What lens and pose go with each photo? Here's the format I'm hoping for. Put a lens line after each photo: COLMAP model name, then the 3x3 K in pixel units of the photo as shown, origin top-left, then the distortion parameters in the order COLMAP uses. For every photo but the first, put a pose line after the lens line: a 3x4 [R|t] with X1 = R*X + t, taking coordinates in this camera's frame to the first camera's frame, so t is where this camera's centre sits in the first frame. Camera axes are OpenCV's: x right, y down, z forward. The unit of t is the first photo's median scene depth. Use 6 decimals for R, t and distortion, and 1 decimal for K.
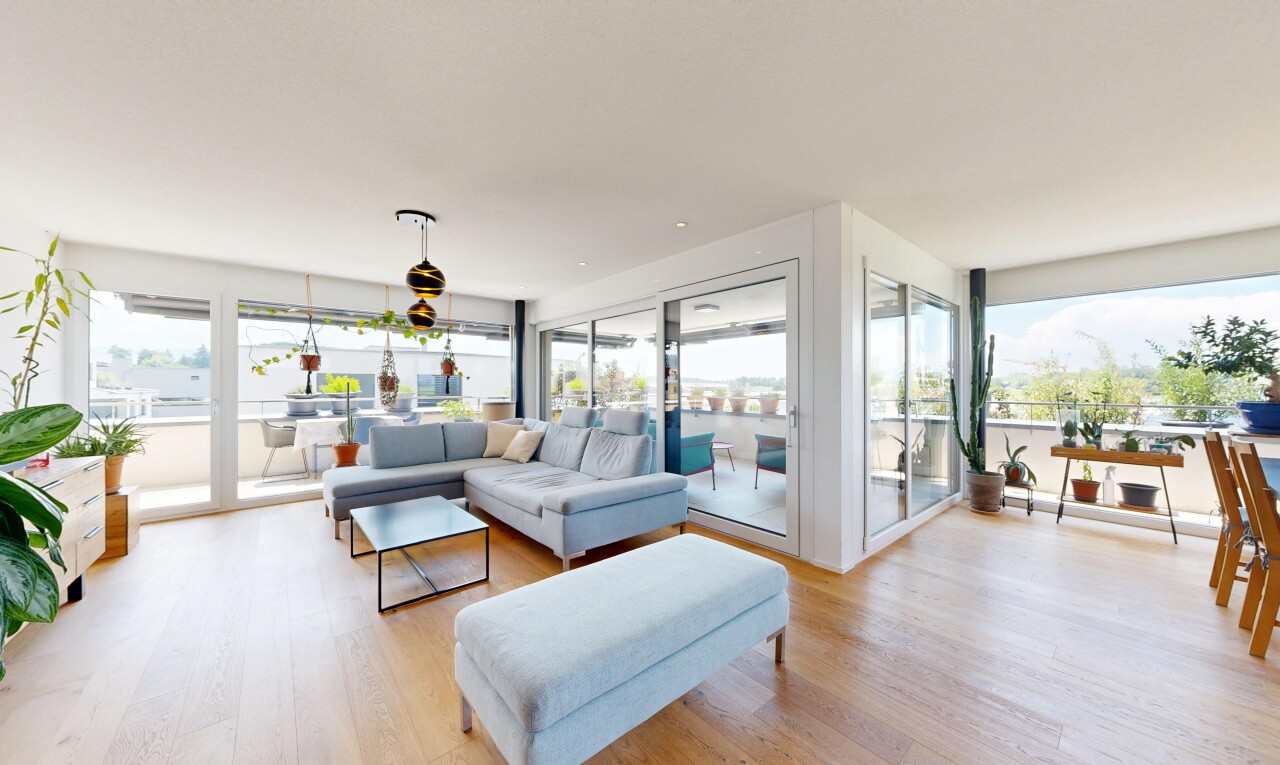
lens RADIAL K [[430.8, 0, 640.4], [0, 430.8, 385.8], [0, 0, 1]] dist [-0.002897, -0.000009]
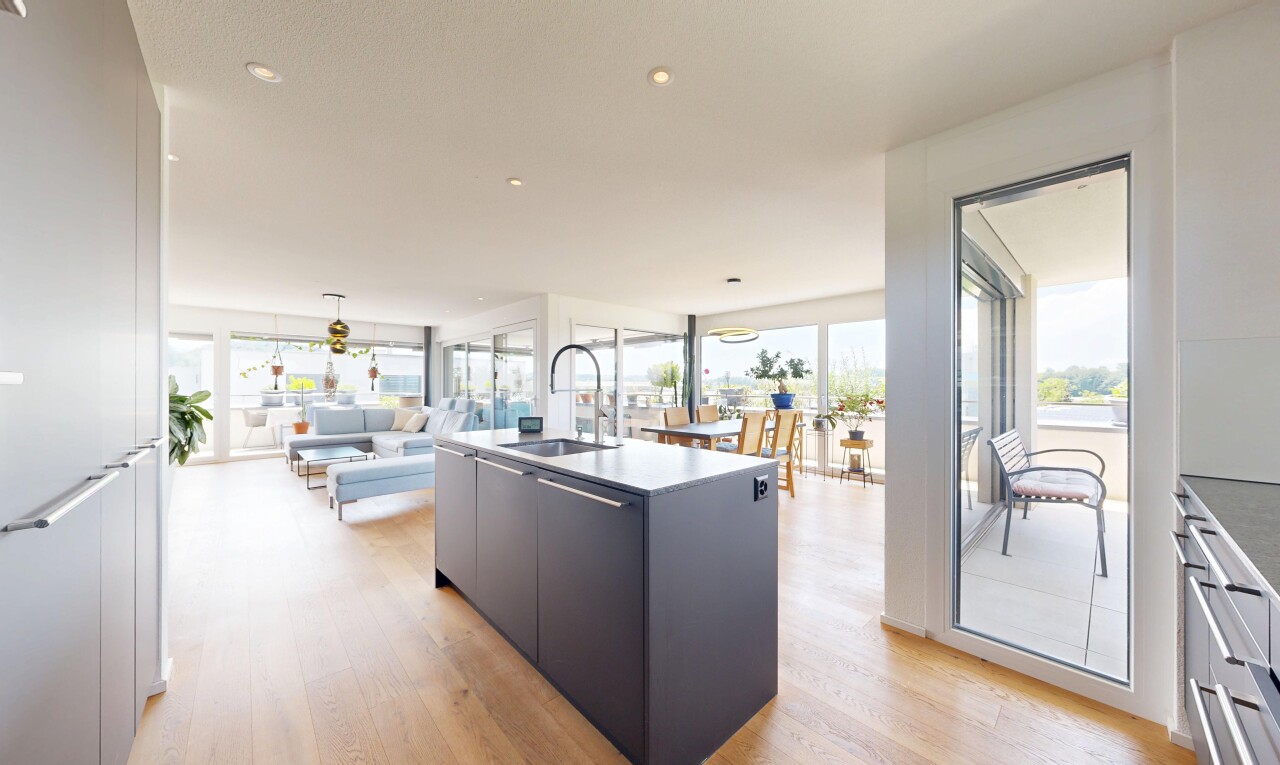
lens RADIAL K [[430.8, 0, 639.8], [0, 430.8, 383.9], [0, 0, 1]] dist [-0.002897, -0.000009]
pose [[0.999159, 0.000834, 0.040995, 0.486168], [-0.000787, 0.999999, -0.001155, -0.003179], [-0.040996, 0.001122, 0.999159, -0.617103]]
